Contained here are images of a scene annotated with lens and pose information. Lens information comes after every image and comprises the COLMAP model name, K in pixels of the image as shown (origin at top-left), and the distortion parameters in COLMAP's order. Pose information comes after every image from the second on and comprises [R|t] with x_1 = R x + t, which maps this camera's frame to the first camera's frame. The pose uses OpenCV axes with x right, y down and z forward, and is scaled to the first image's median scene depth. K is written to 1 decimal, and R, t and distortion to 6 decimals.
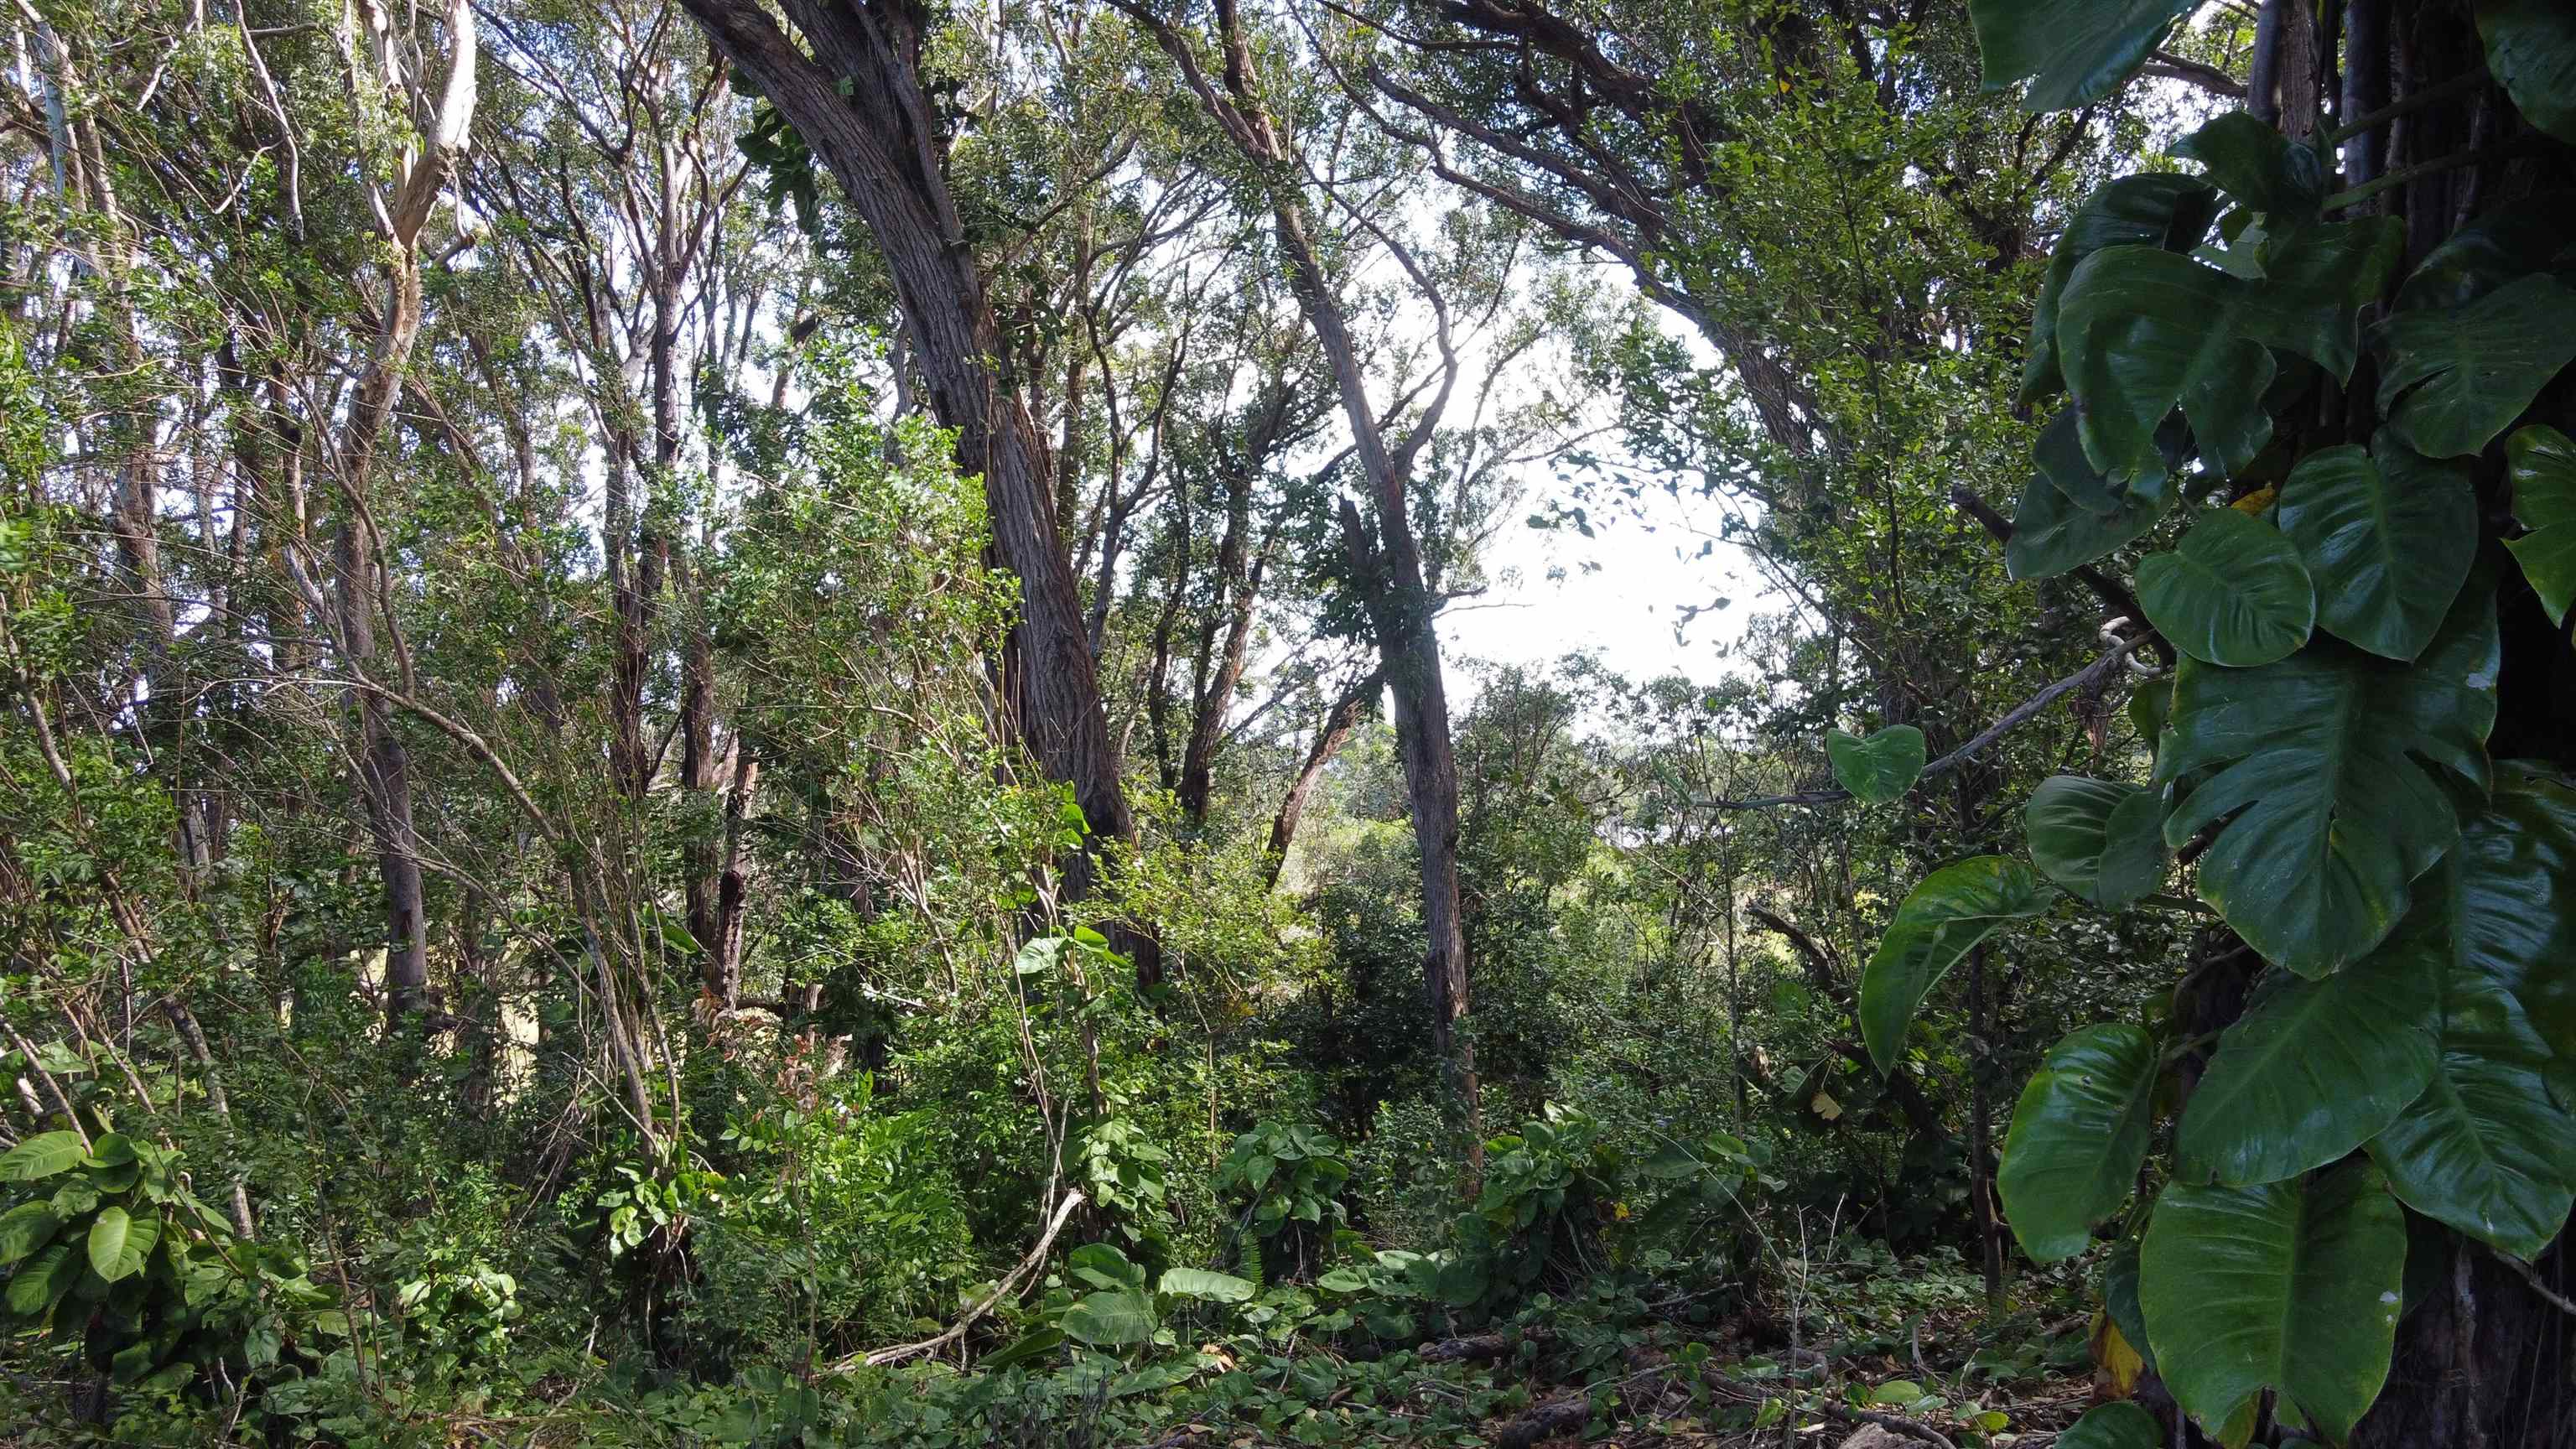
lens RADIAL K [[1908.6, 0, 1288.0], [0, 1908.6, 724.5], [0, 0, 1]] dist [0.047064, 0.001684]
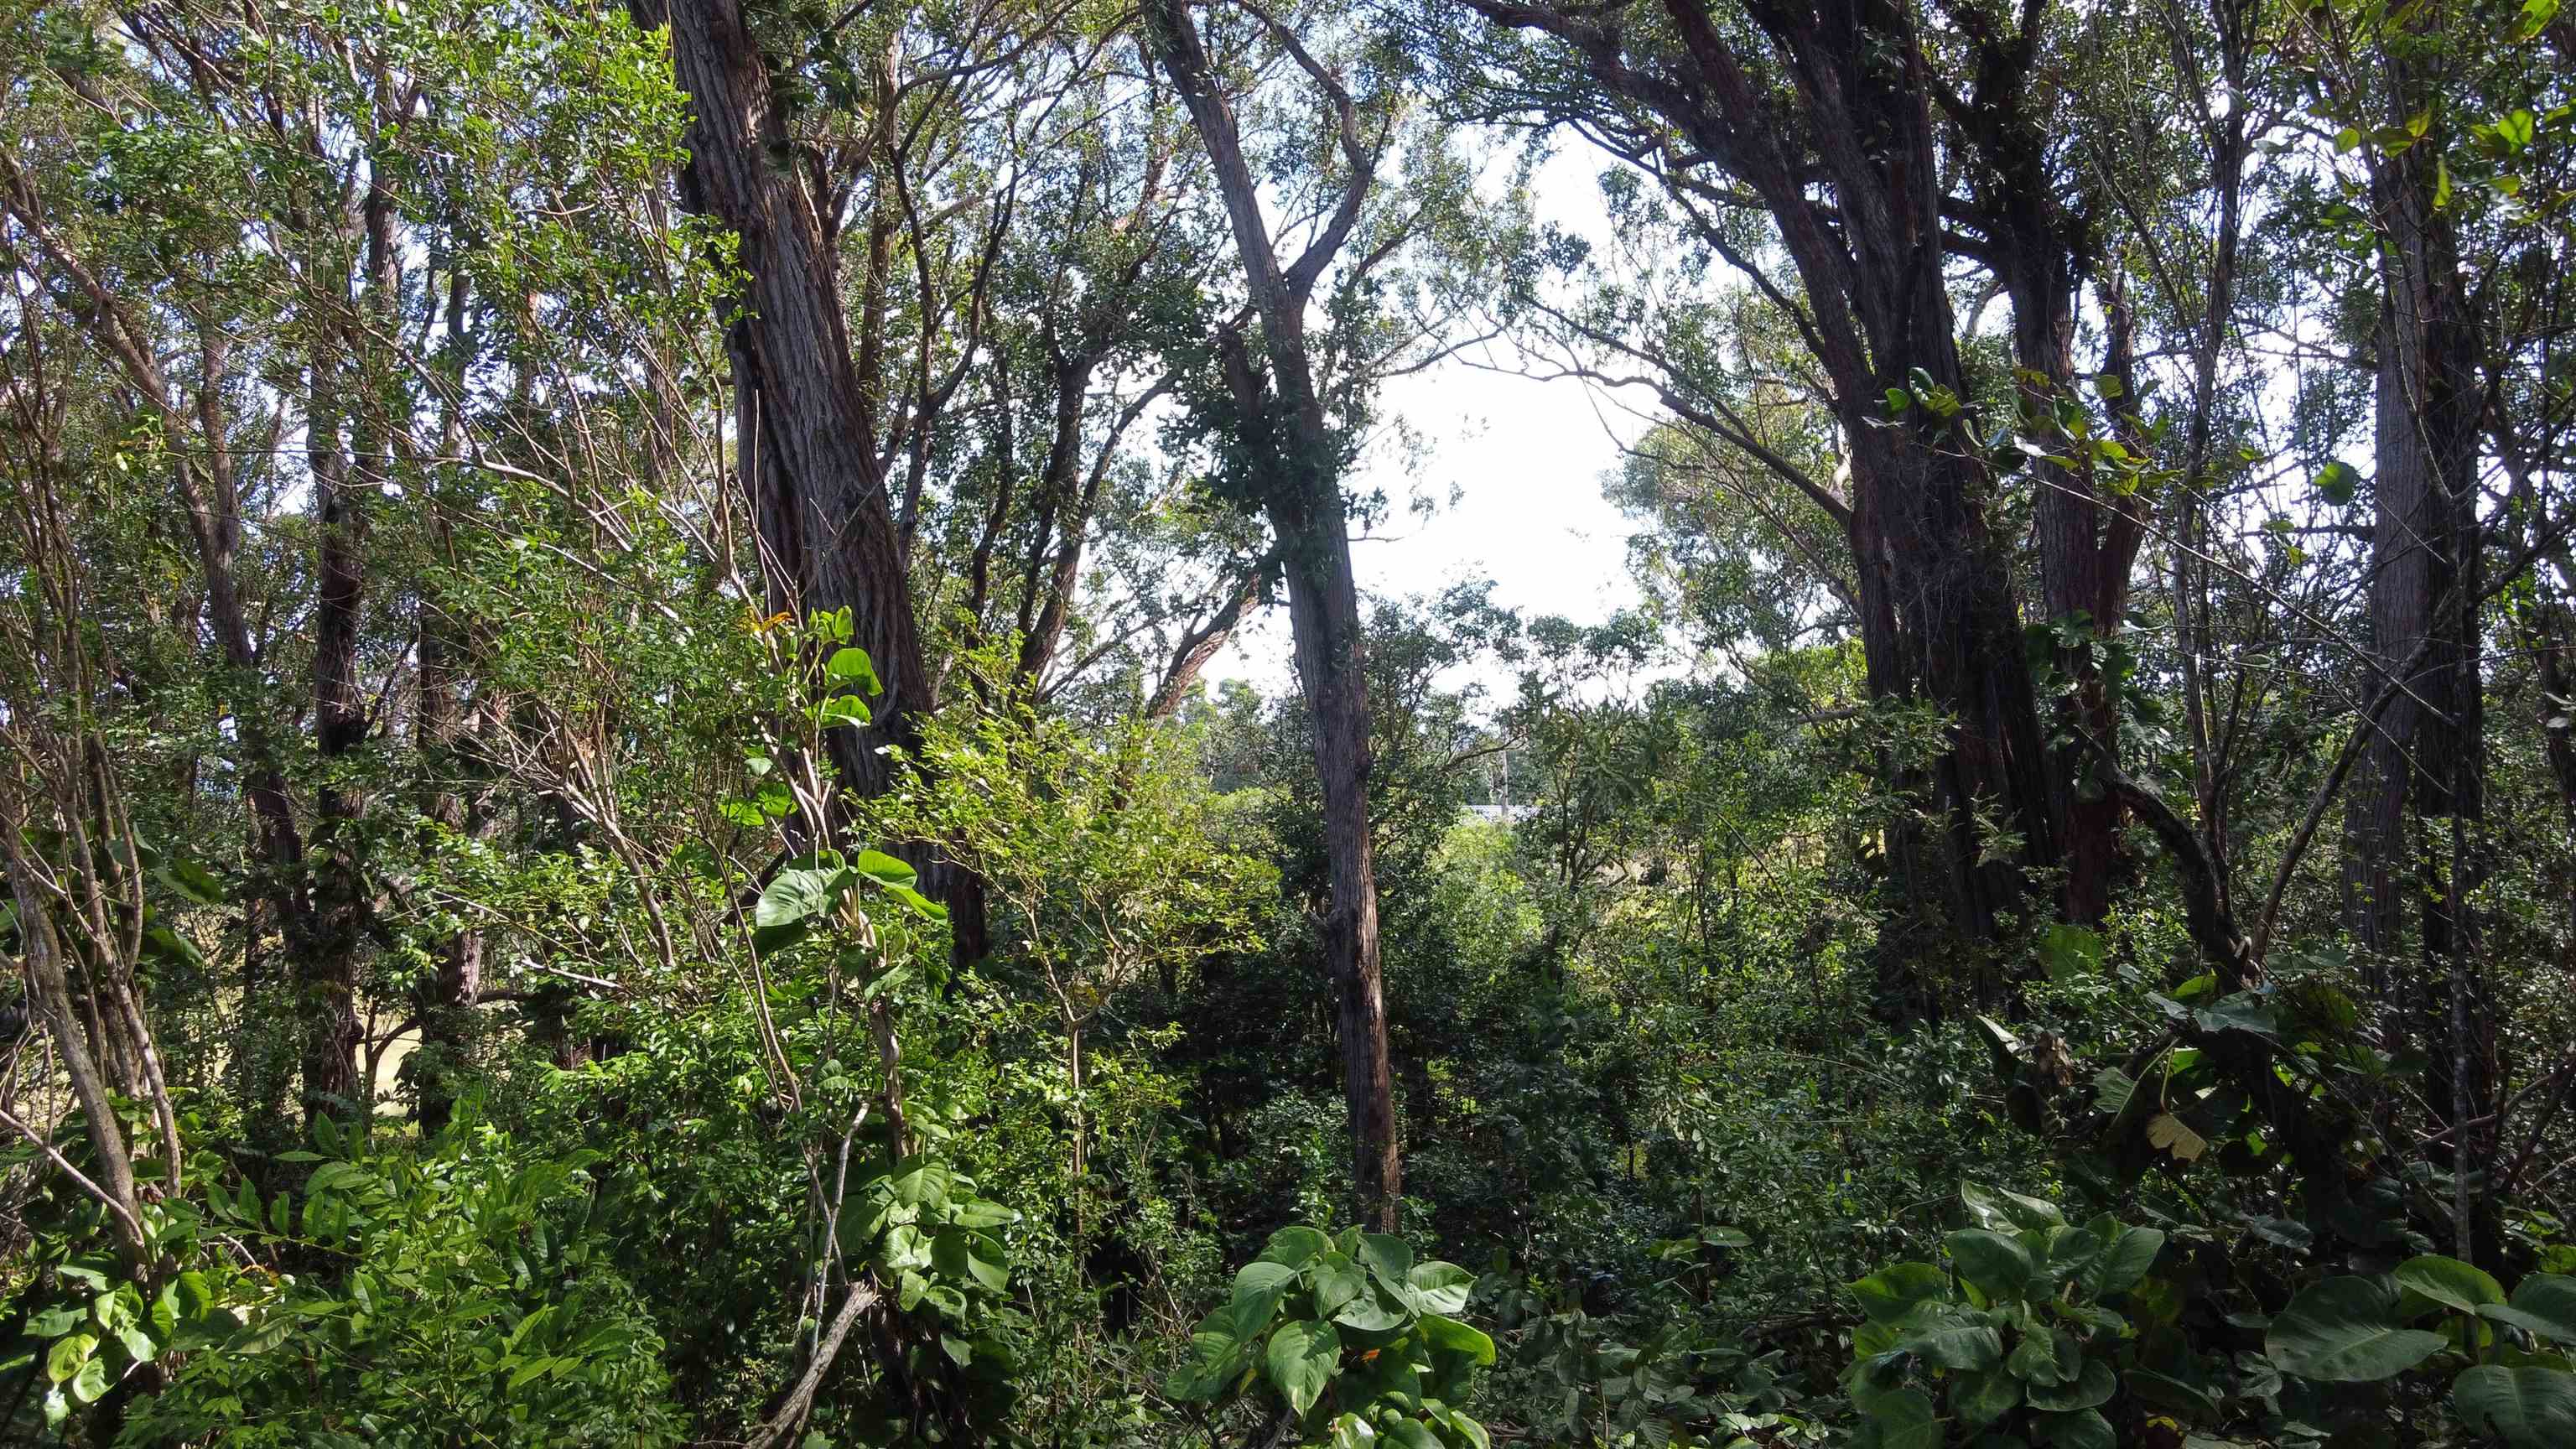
lens RADIAL K [[1964.7, 0, 1288.0], [0, 1964.7, 724.5], [0, 0, 1]] dist [-0.011240, 0.033439]
pose [[0.995736, -0.004959, 0.092111, -0.033059], [0.003984, 0.999934, 0.010766, 0.059989], [-0.092158, -0.010353, 0.995691, 0.368781]]
